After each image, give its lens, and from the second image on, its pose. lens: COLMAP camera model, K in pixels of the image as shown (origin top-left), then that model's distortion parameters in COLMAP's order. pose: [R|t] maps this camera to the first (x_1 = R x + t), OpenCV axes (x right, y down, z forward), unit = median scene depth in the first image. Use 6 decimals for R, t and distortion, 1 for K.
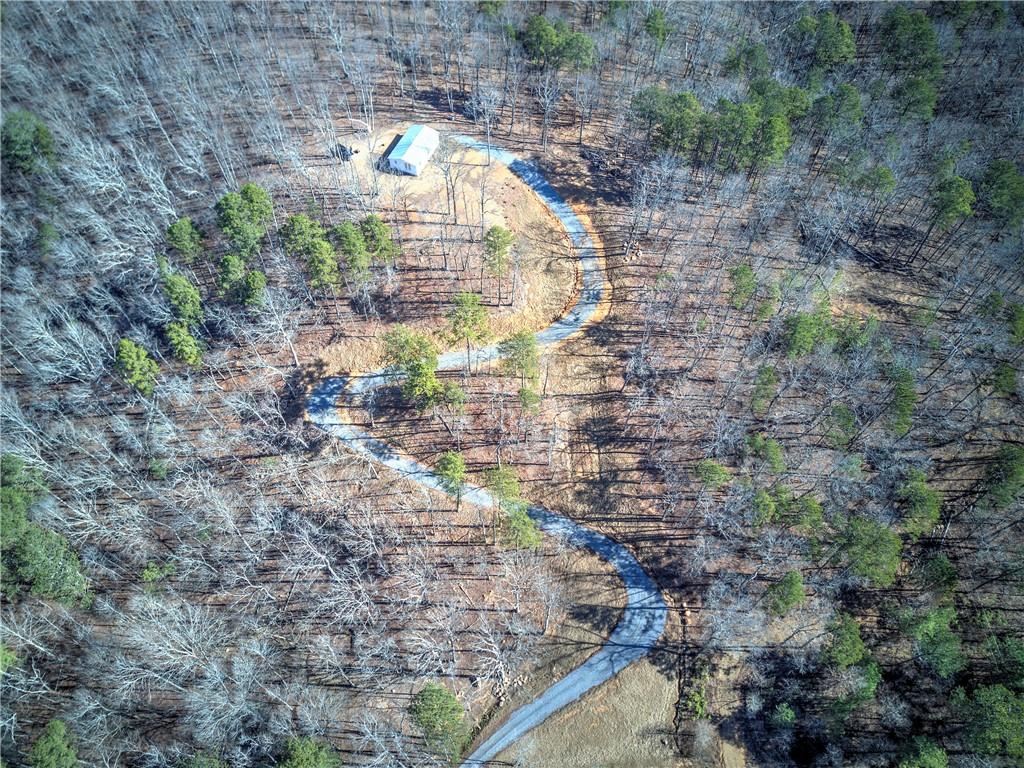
lens RADIAL K [[774.1, 0, 512.0], [0, 774.1, 384.0], [0, 0, 1]] dist [0.030757, -0.029692]
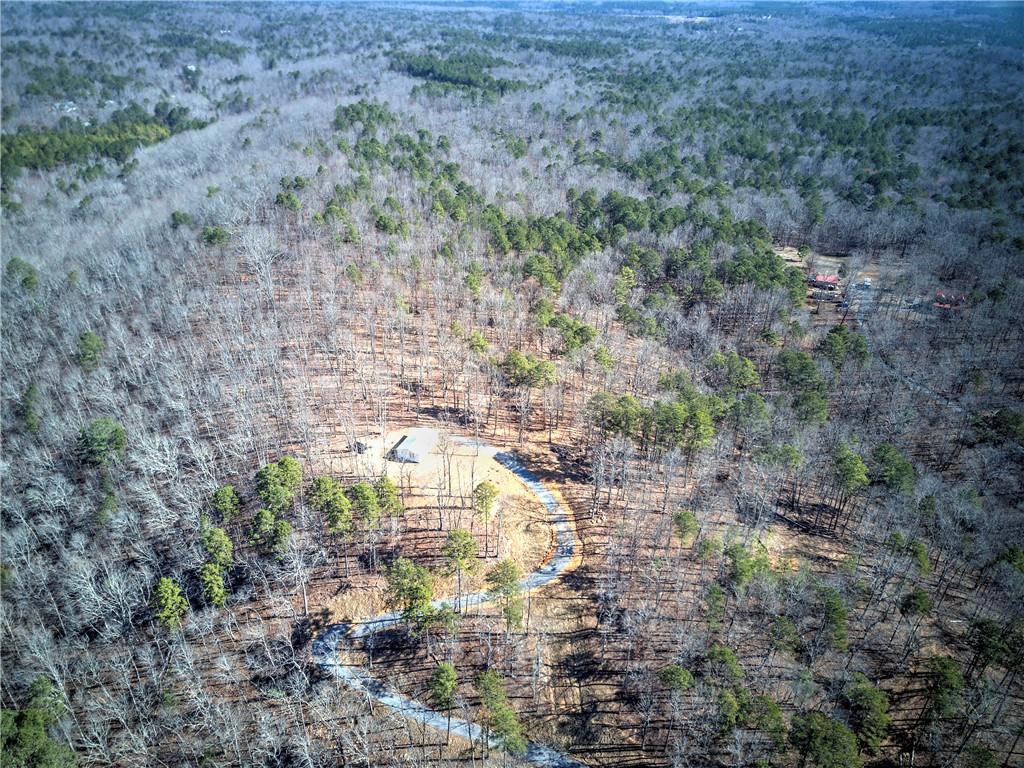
lens RADIAL K [[774.1, 0, 512.0], [0, 774.1, 384.0], [0, 0, 1]] dist [0.030757, -0.029692]
pose [[0.999563, -0.008966, 0.028169, -0.008464], [0.021239, 0.880599, -0.473386, 0.223247], [-0.020561, 0.473778, 0.880404, -0.151436]]
